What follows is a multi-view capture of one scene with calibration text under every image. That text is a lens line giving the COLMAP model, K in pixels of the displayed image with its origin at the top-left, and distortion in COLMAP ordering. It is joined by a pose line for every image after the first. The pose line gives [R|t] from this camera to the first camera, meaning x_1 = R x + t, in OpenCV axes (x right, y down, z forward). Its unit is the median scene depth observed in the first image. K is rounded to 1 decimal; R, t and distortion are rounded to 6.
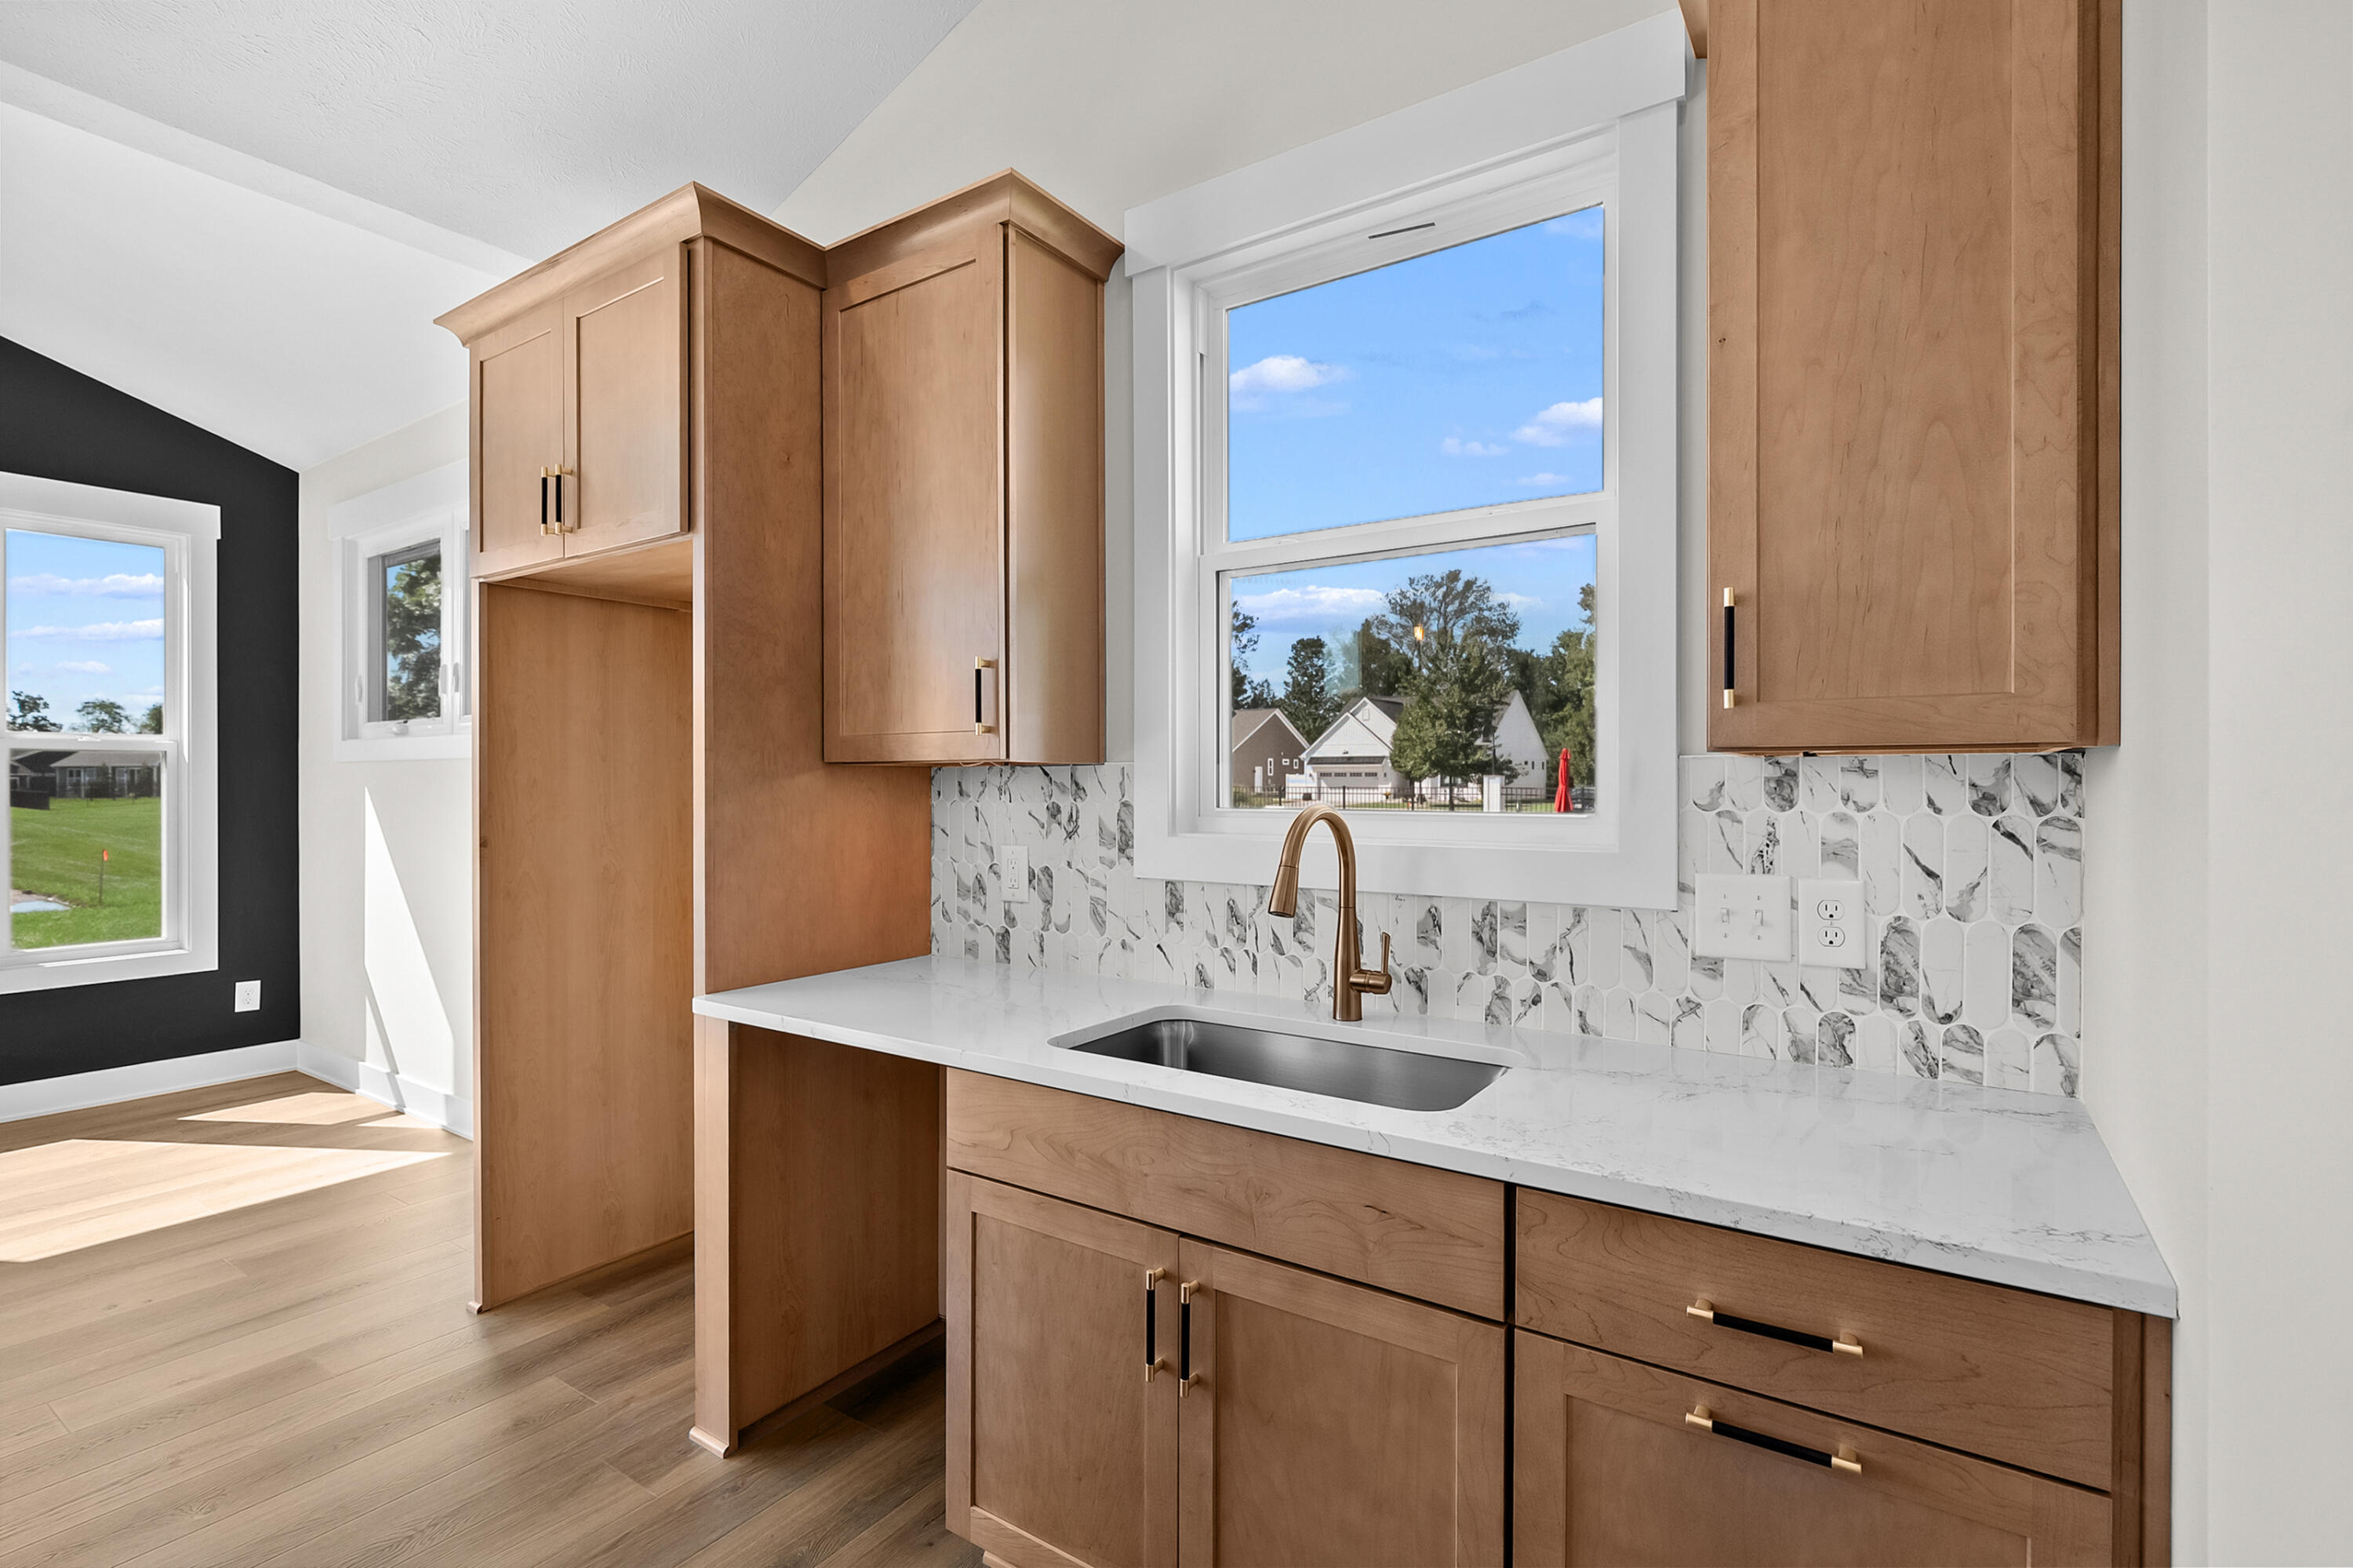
lens RADIAL K [[1089.0, 0, 1176.5], [0, 1089.0, 784.0], [0, 0, 1]] dist [-0.003494, 0.000063]
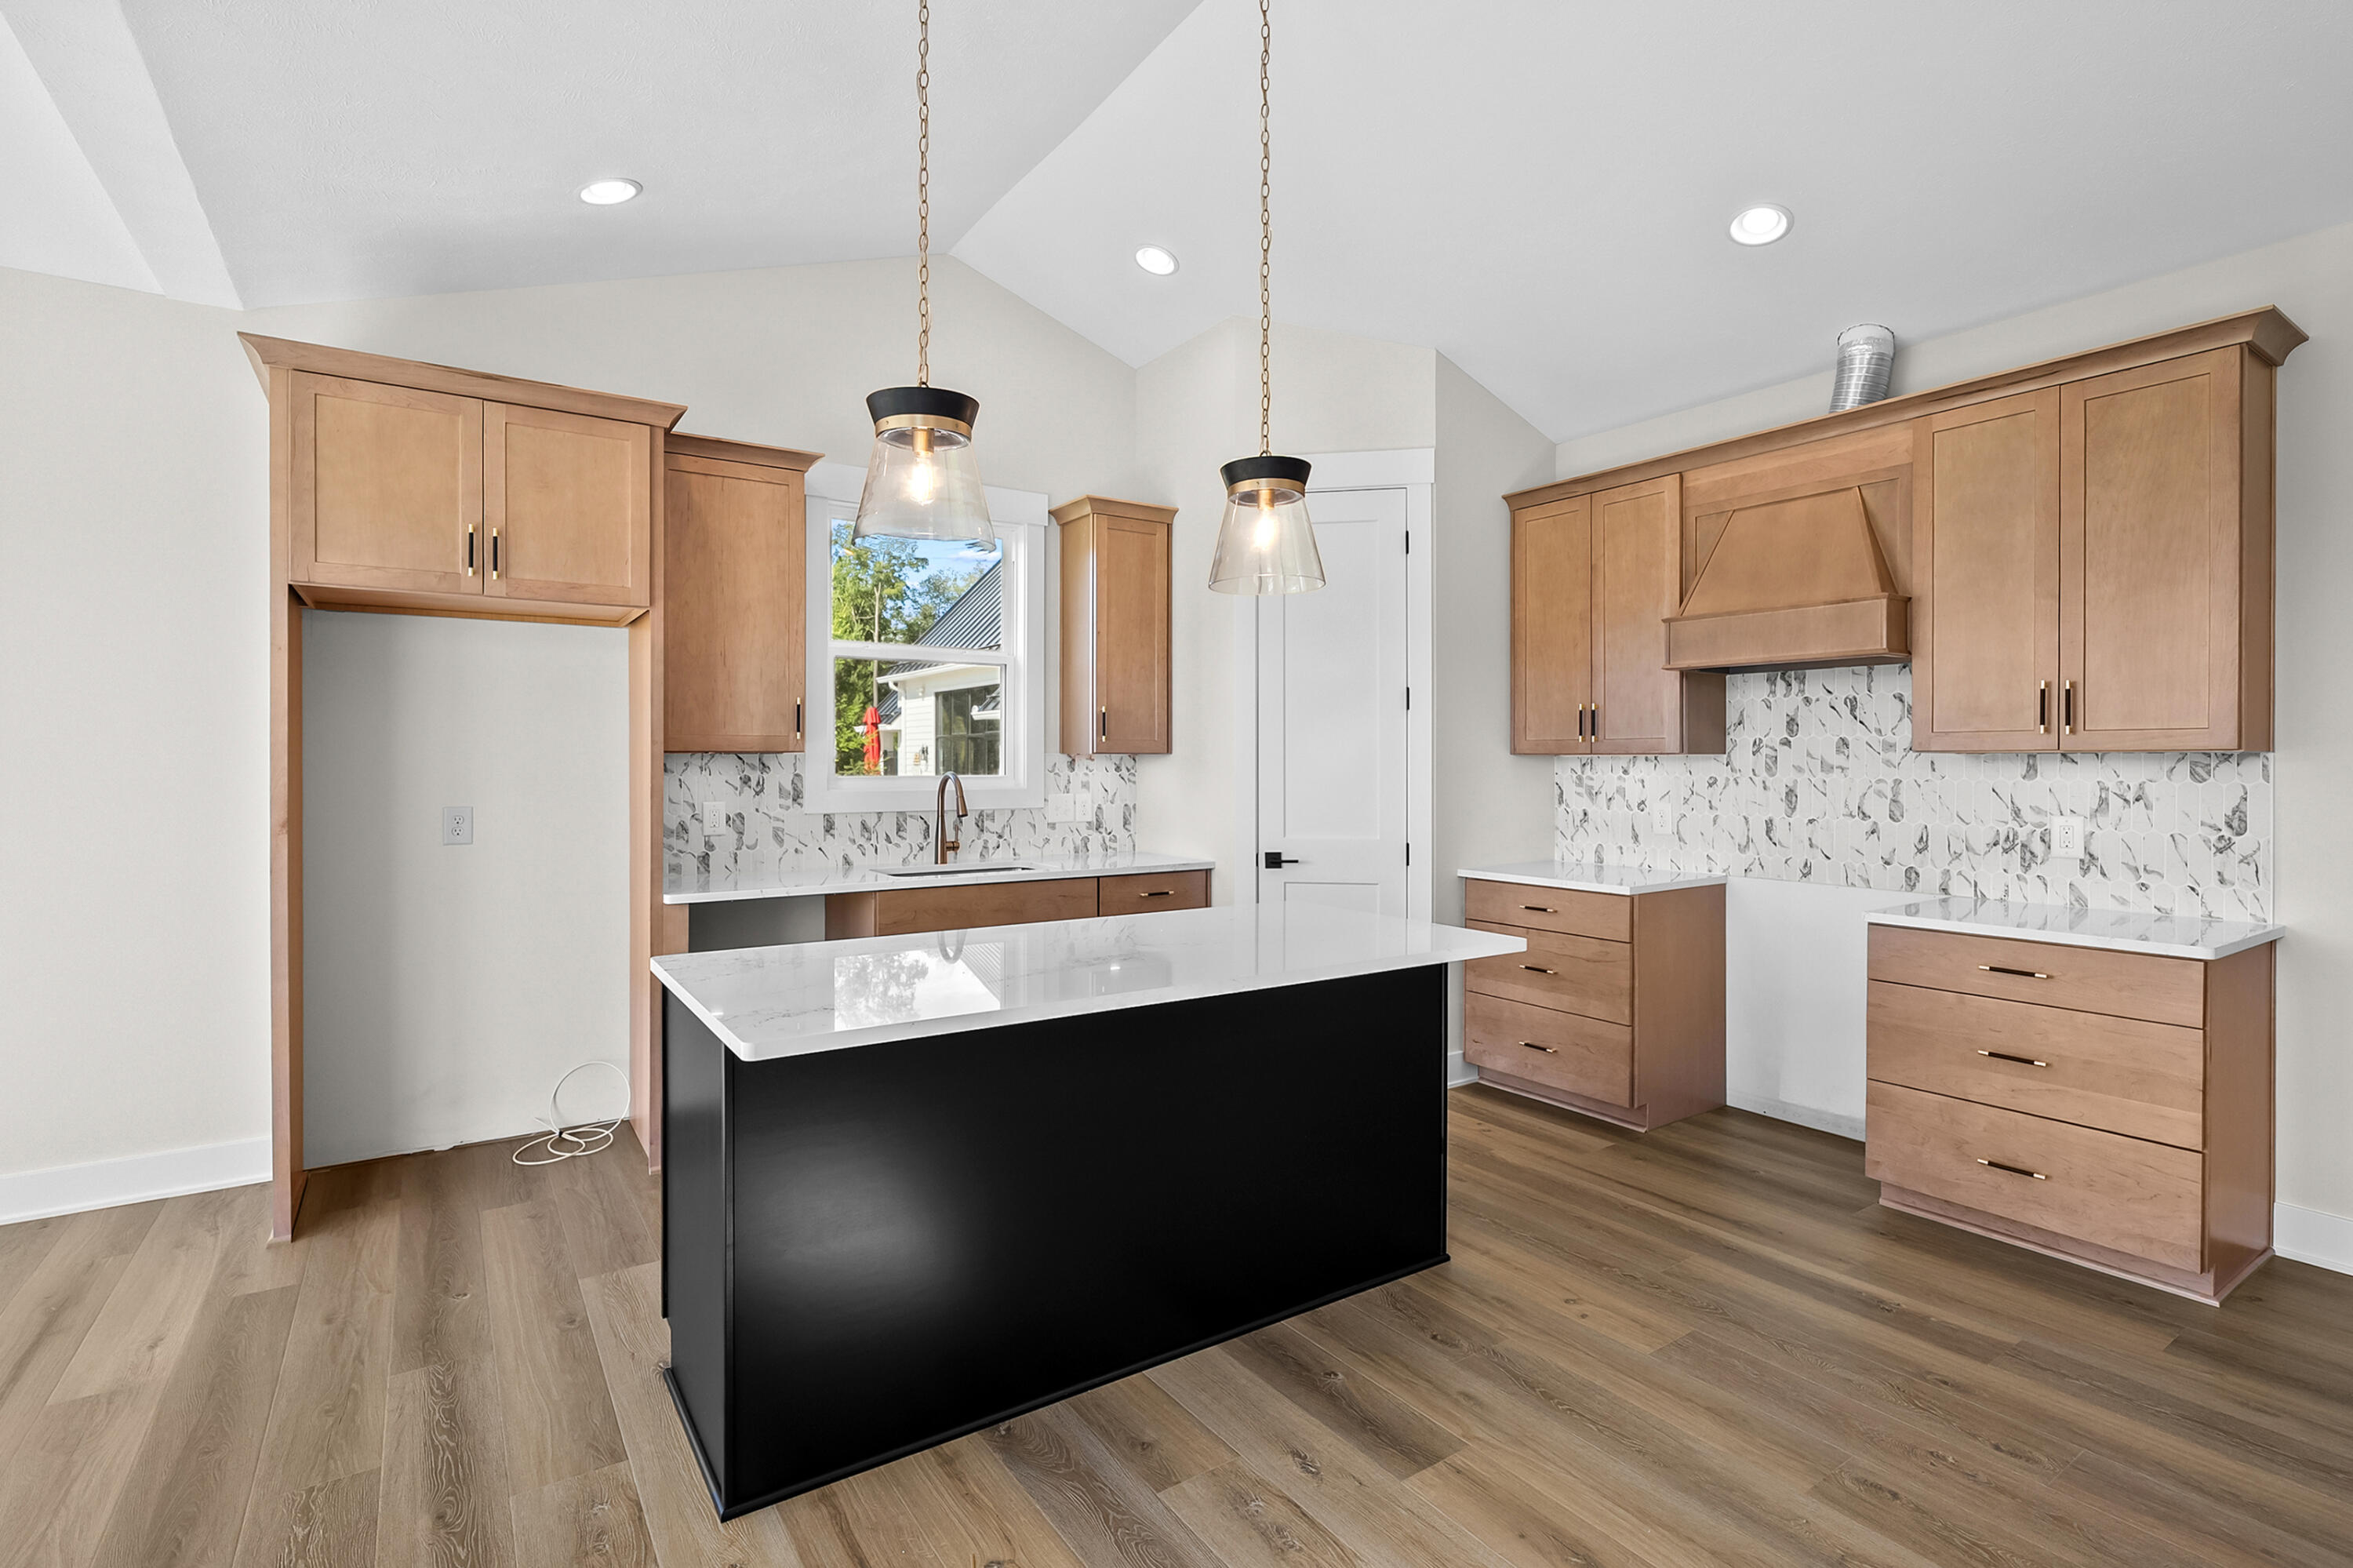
lens RADIAL K [[1102.4, 0, 1175.1], [0, 1102.4, 762.4], [0, 0, 1]] dist [-0.007927, 0.000653]
pose [[0.373963, -0.000491, 0.927444, -1.545966], [0.002191, 0.999998, -0.000354, -0.000948], [-0.927441, 0.002164, 0.373963, -0.300123]]
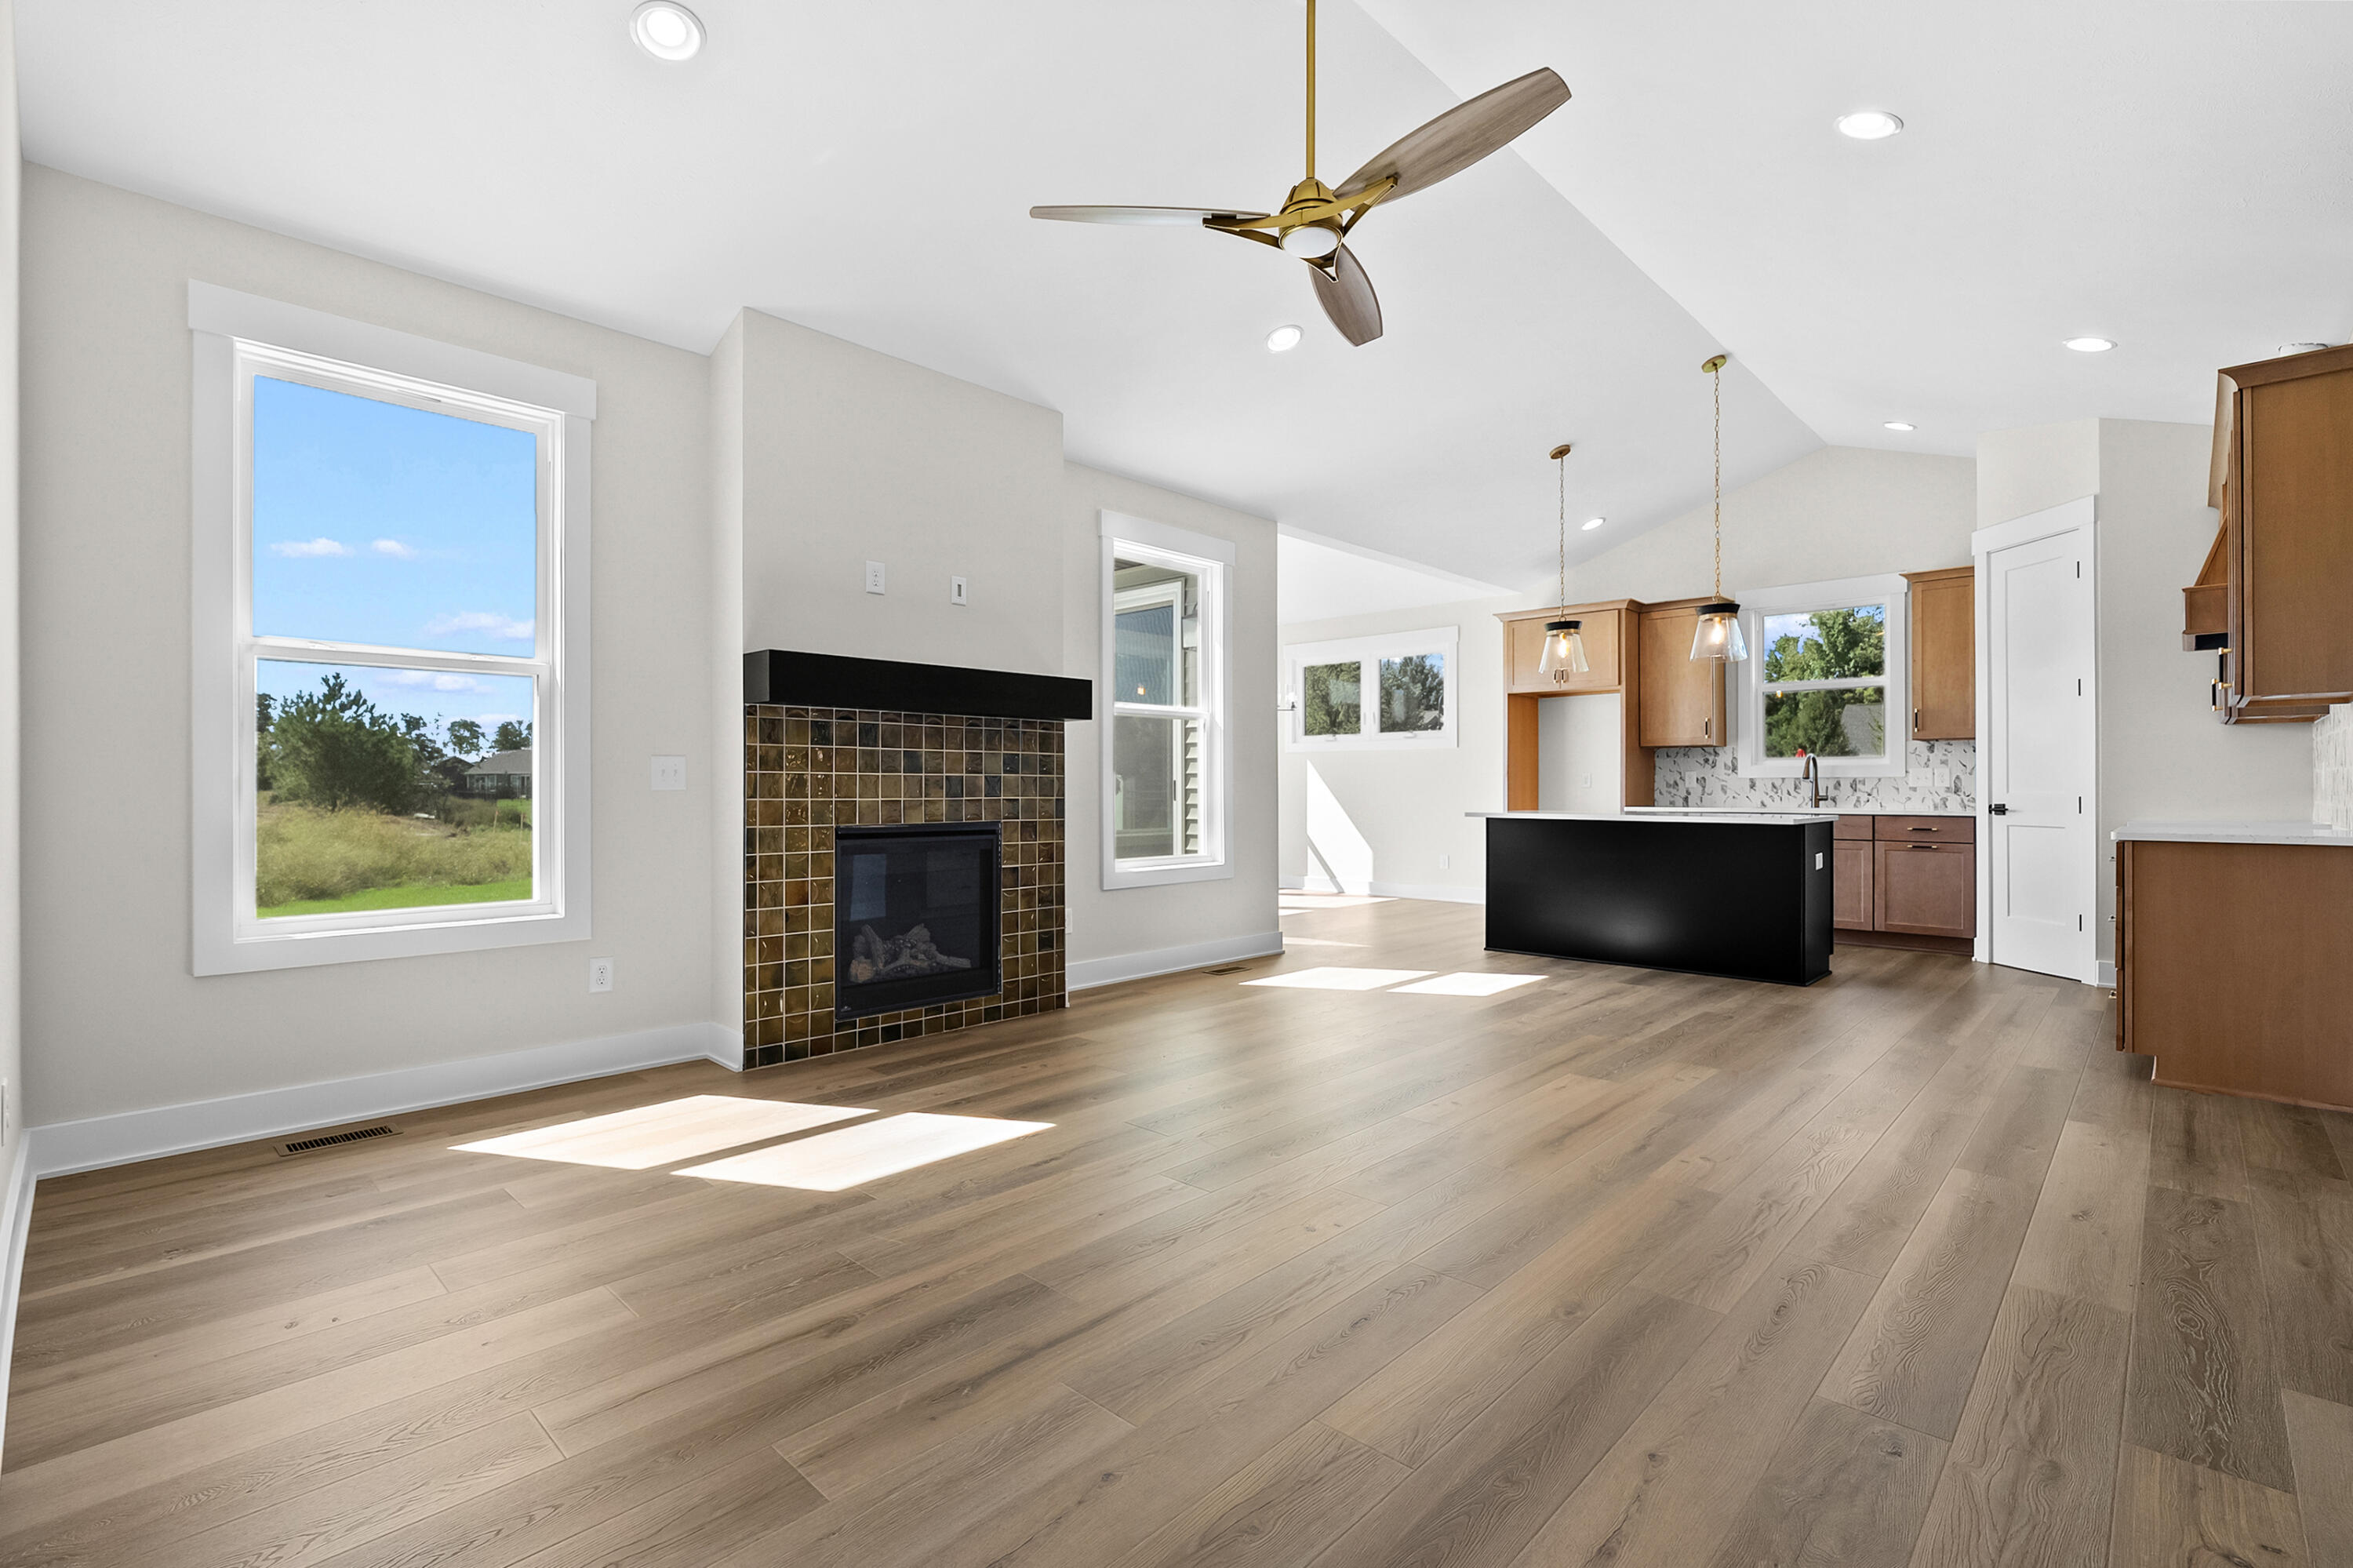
lens RADIAL K [[1063.0, 0, 1176.5], [0, 1063.0, 784.0], [0, 0, 1]] dist [-0.000336, -0.000053]
pose [[0.985855, -0.000976, -0.167601, -1.258437], [-0.000079, 0.999980, -0.006283, 0.126299], [0.167603, 0.006207, 0.985835, -2.720614]]
